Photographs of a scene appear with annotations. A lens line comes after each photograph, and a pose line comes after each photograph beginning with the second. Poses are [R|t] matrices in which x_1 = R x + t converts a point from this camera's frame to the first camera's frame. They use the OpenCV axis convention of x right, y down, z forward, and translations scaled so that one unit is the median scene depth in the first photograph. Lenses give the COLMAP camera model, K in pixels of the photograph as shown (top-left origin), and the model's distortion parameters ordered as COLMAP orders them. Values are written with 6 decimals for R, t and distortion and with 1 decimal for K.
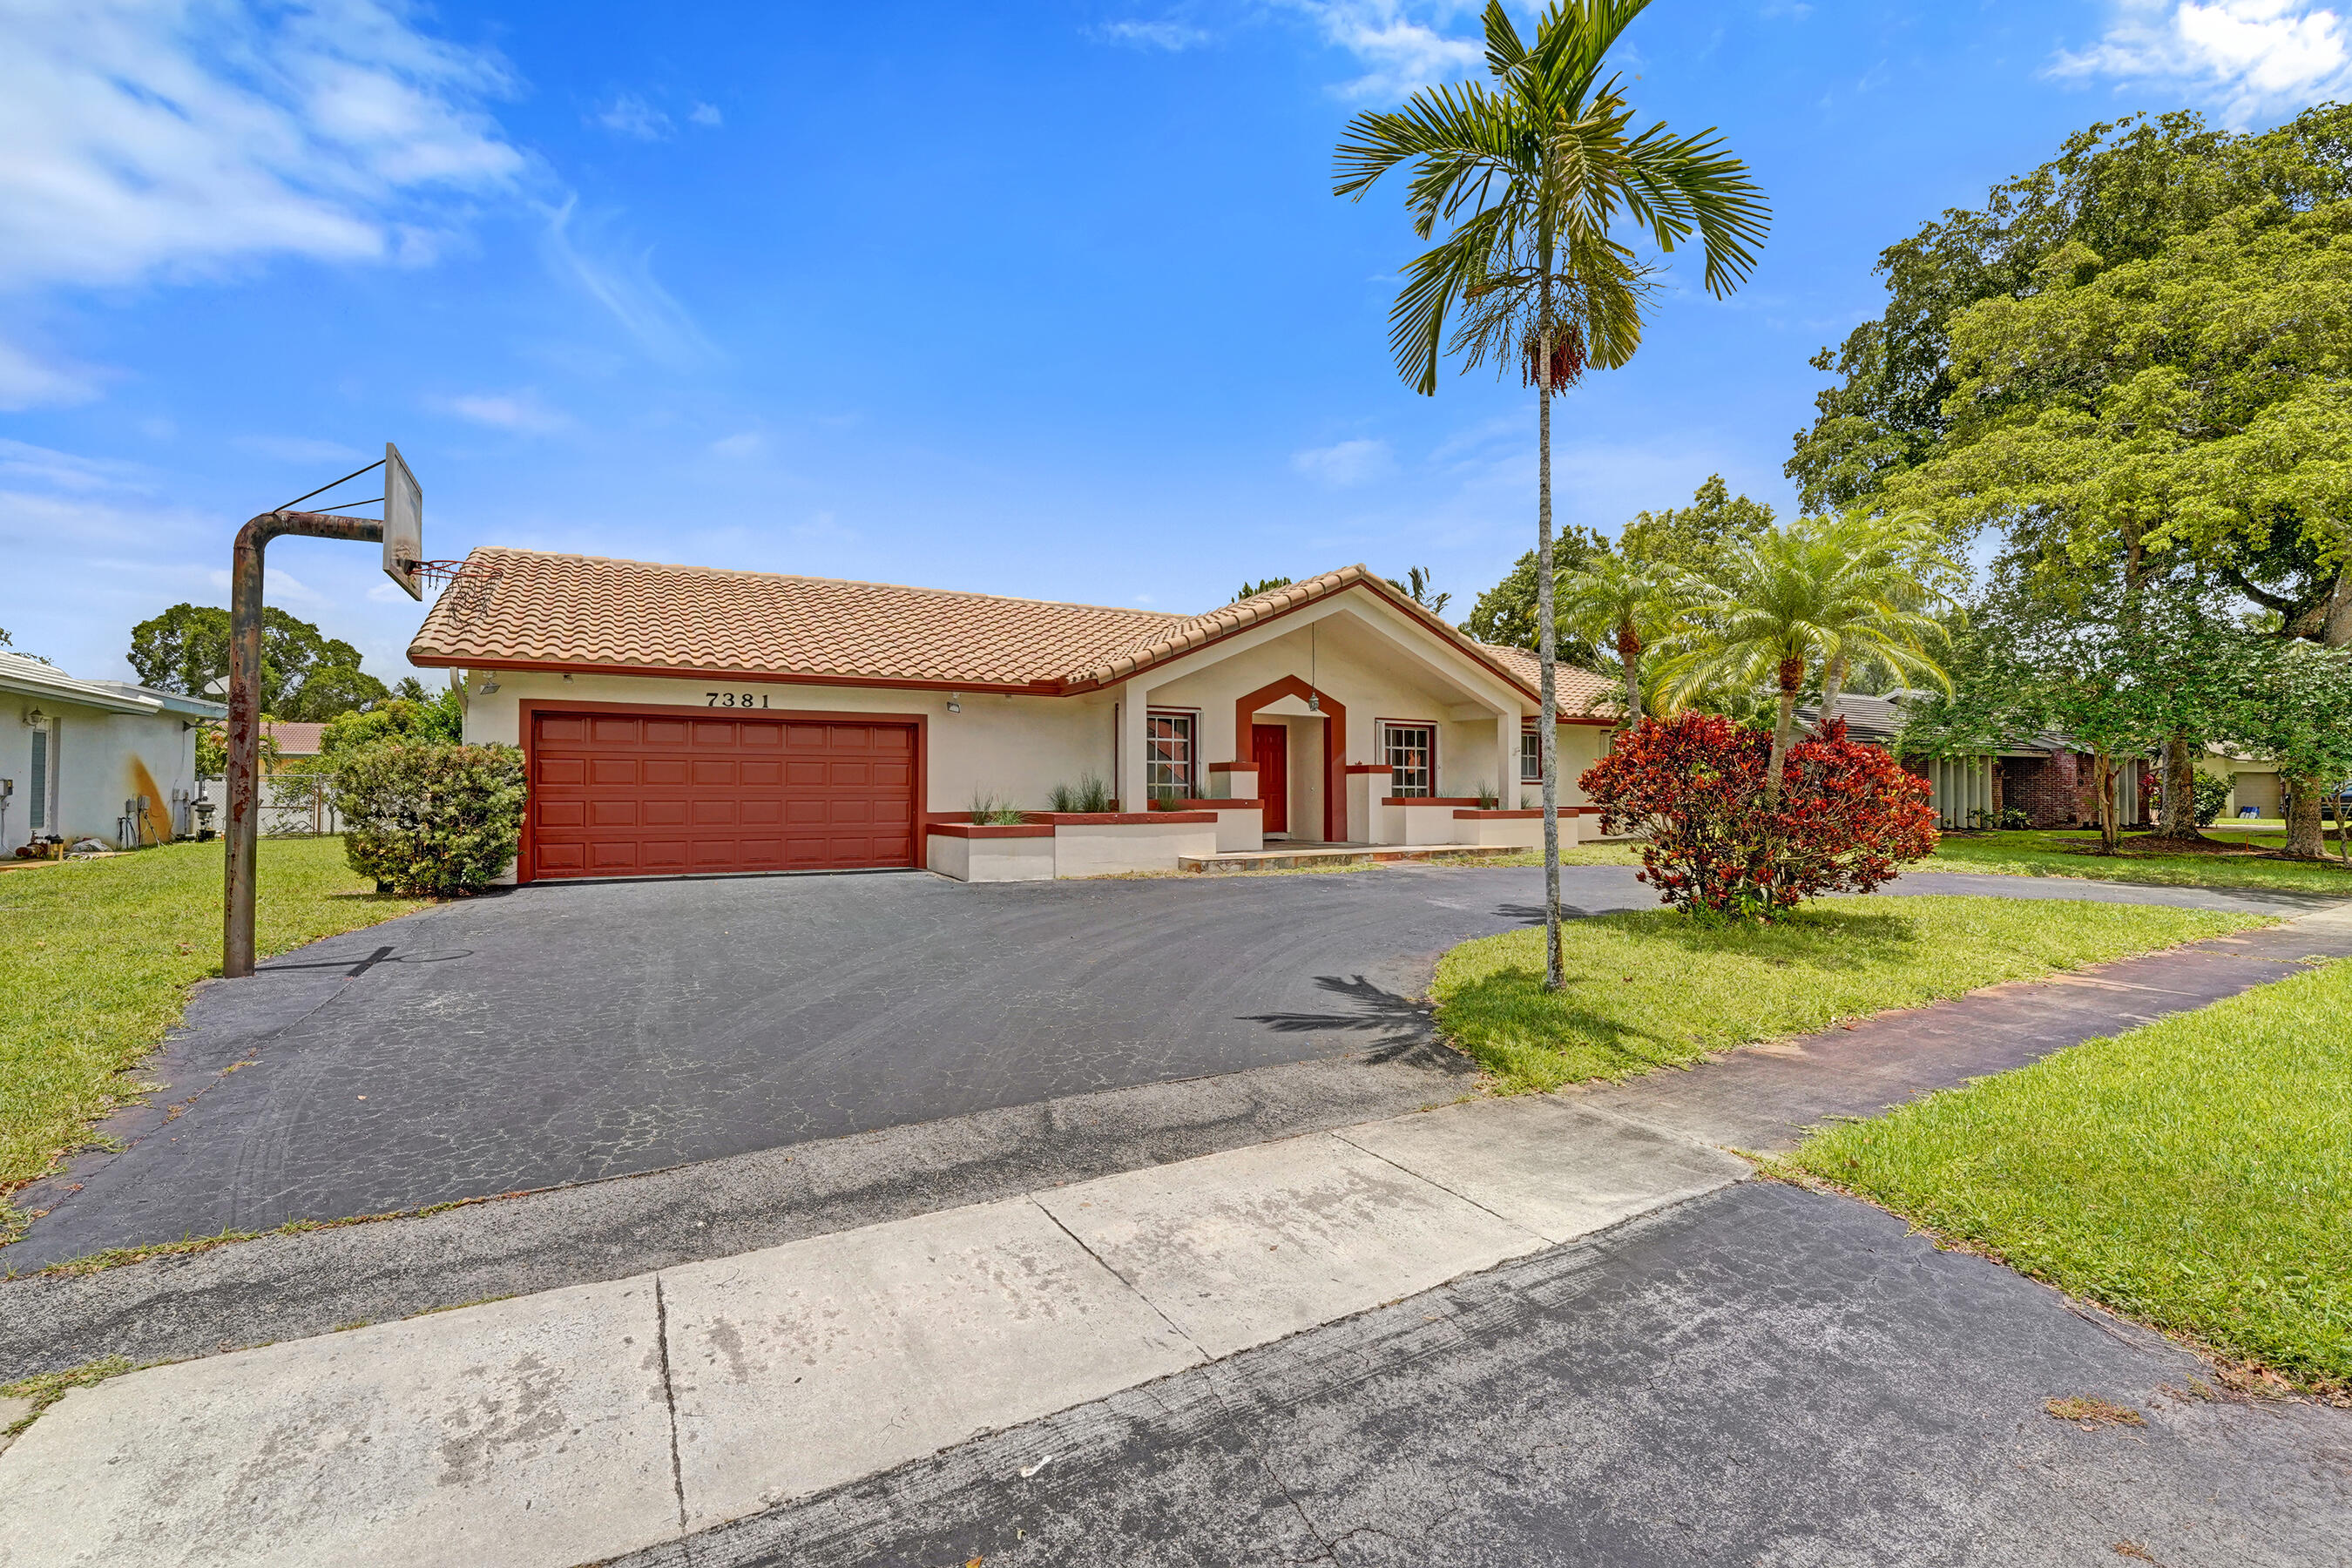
lens RADIAL K [[978.3, 0, 1162.6], [0, 978.3, 782.4], [0, 0, 1]] dist [-0.025085, 0.000276]
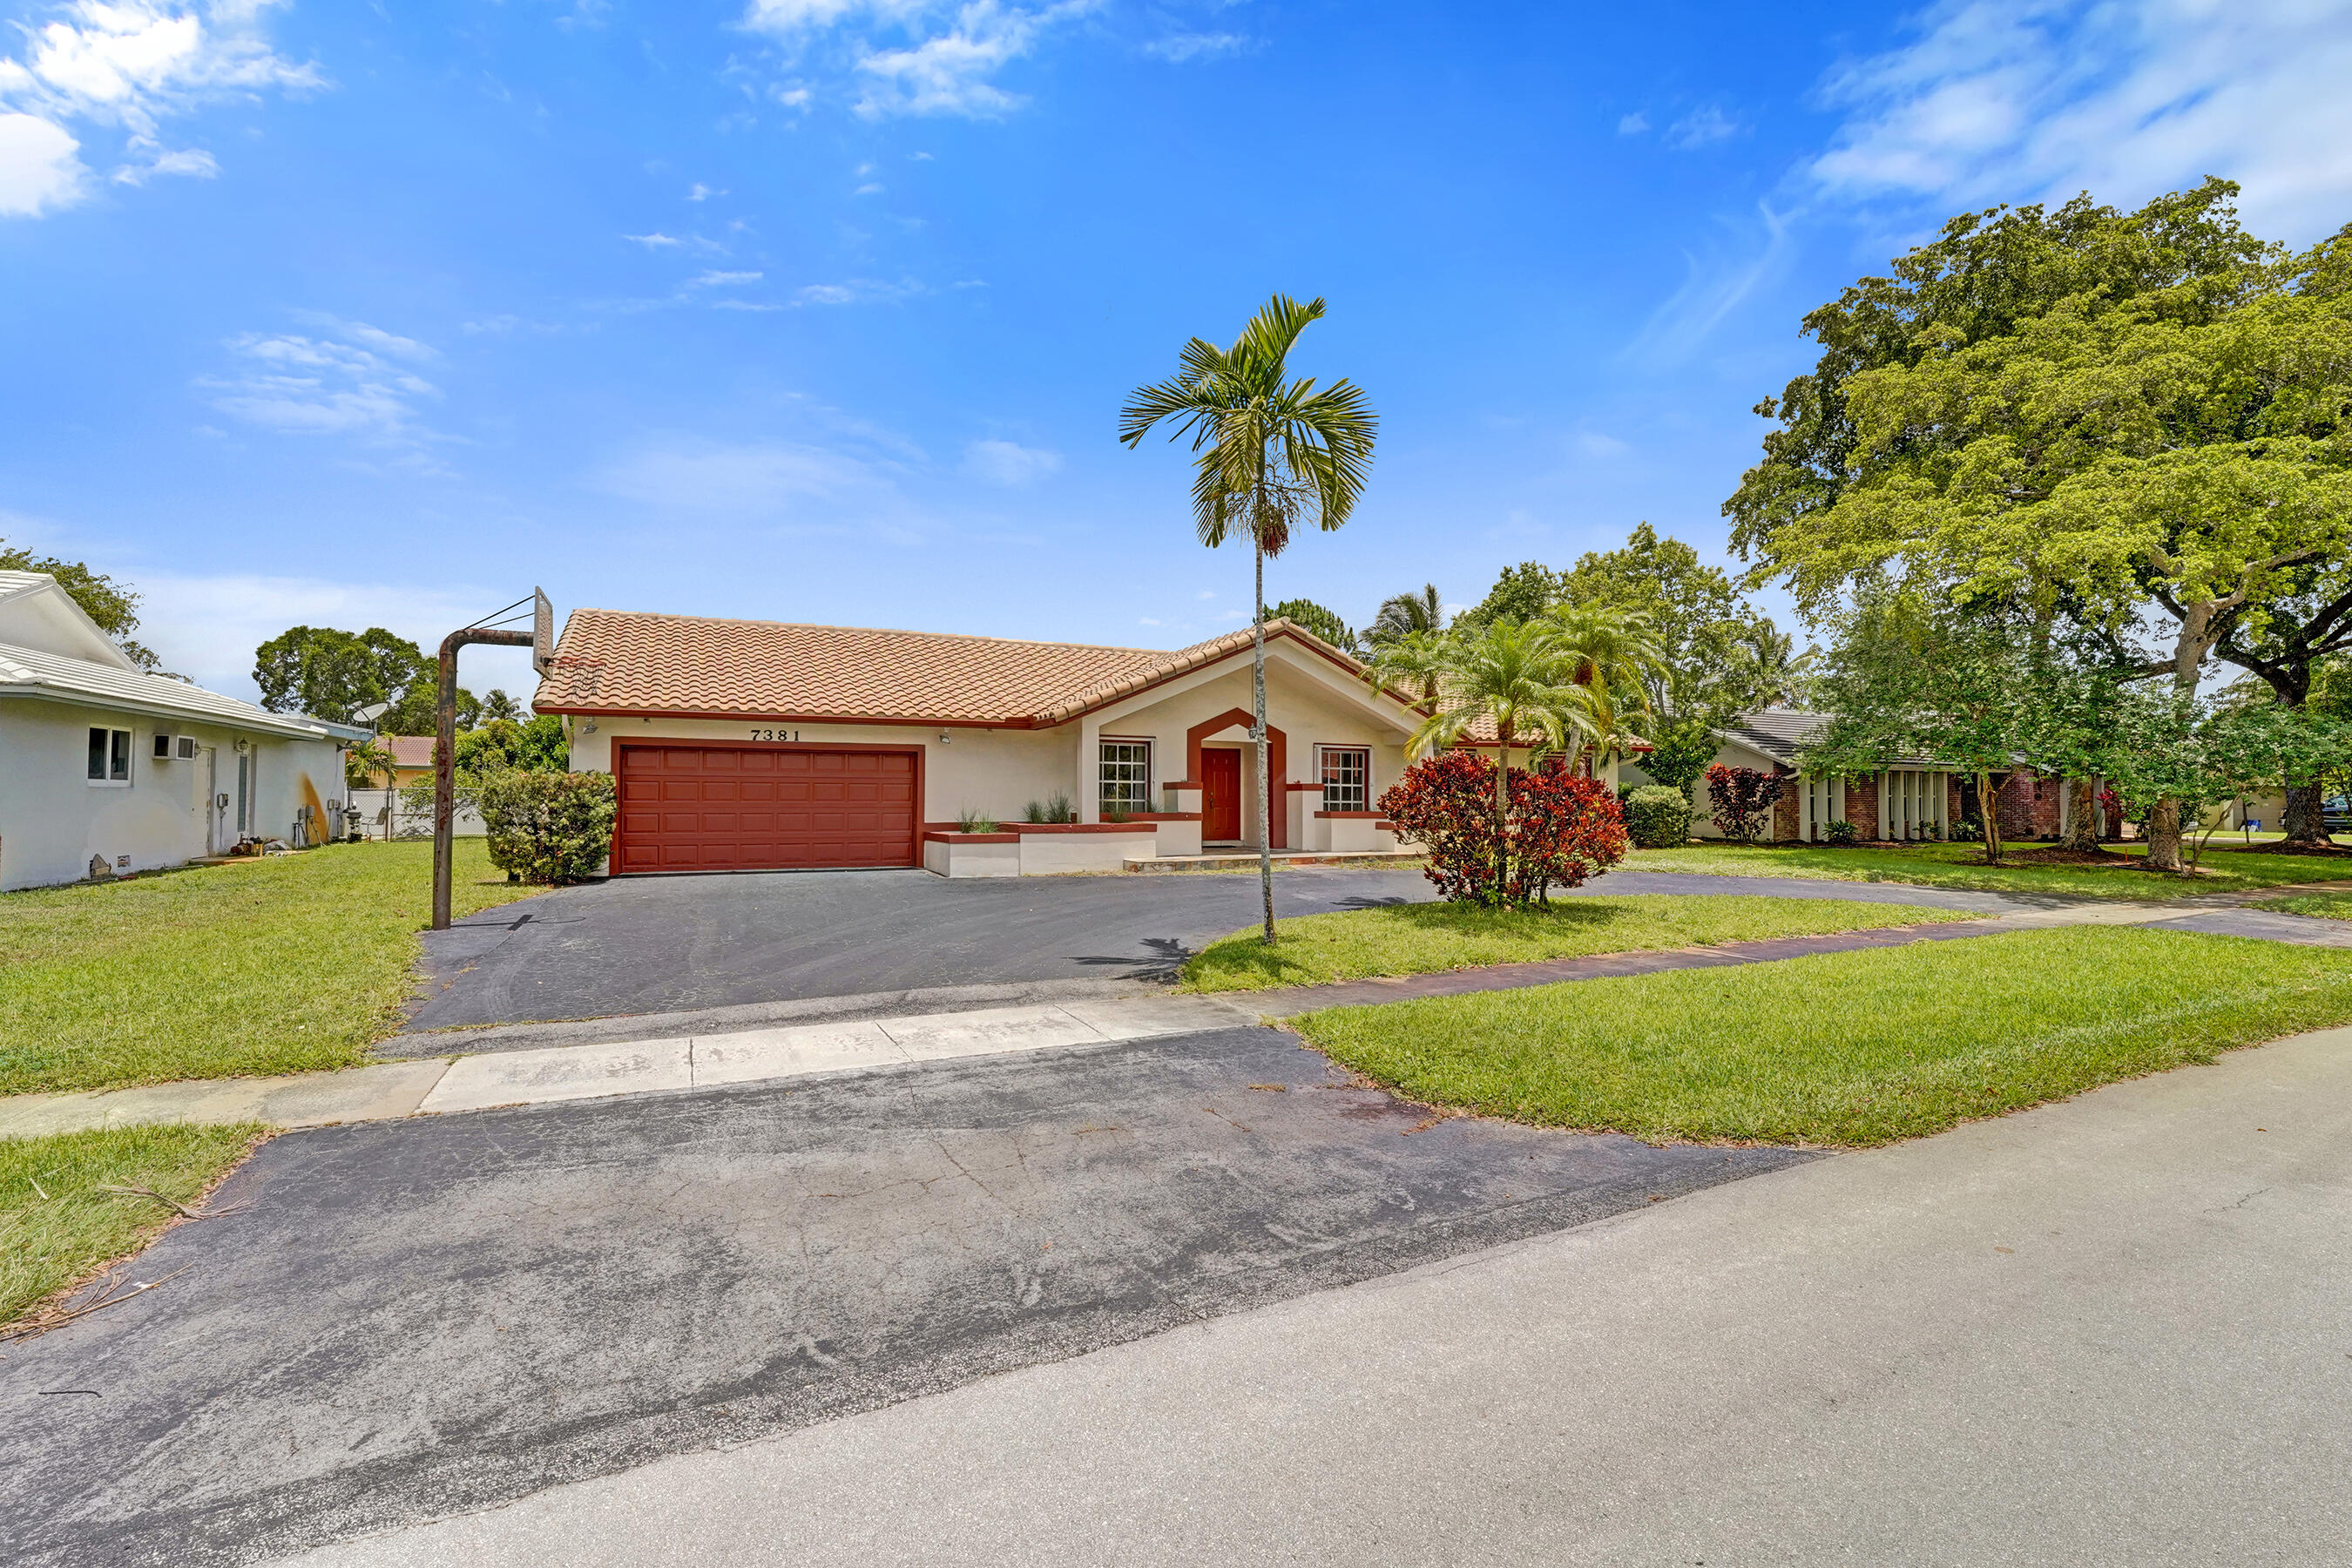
lens RADIAL K [[982.2, 0, 1176.0], [0, 982.2, 784.0], [0, 0, 1]] dist [-0.026873, -0.000198]
pose [[0.998819, 0.002764, -0.048518, 0.139312], [-0.002998, 0.999984, -0.004751, -0.013691], [0.048504, 0.004891, 0.998811, -0.236892]]
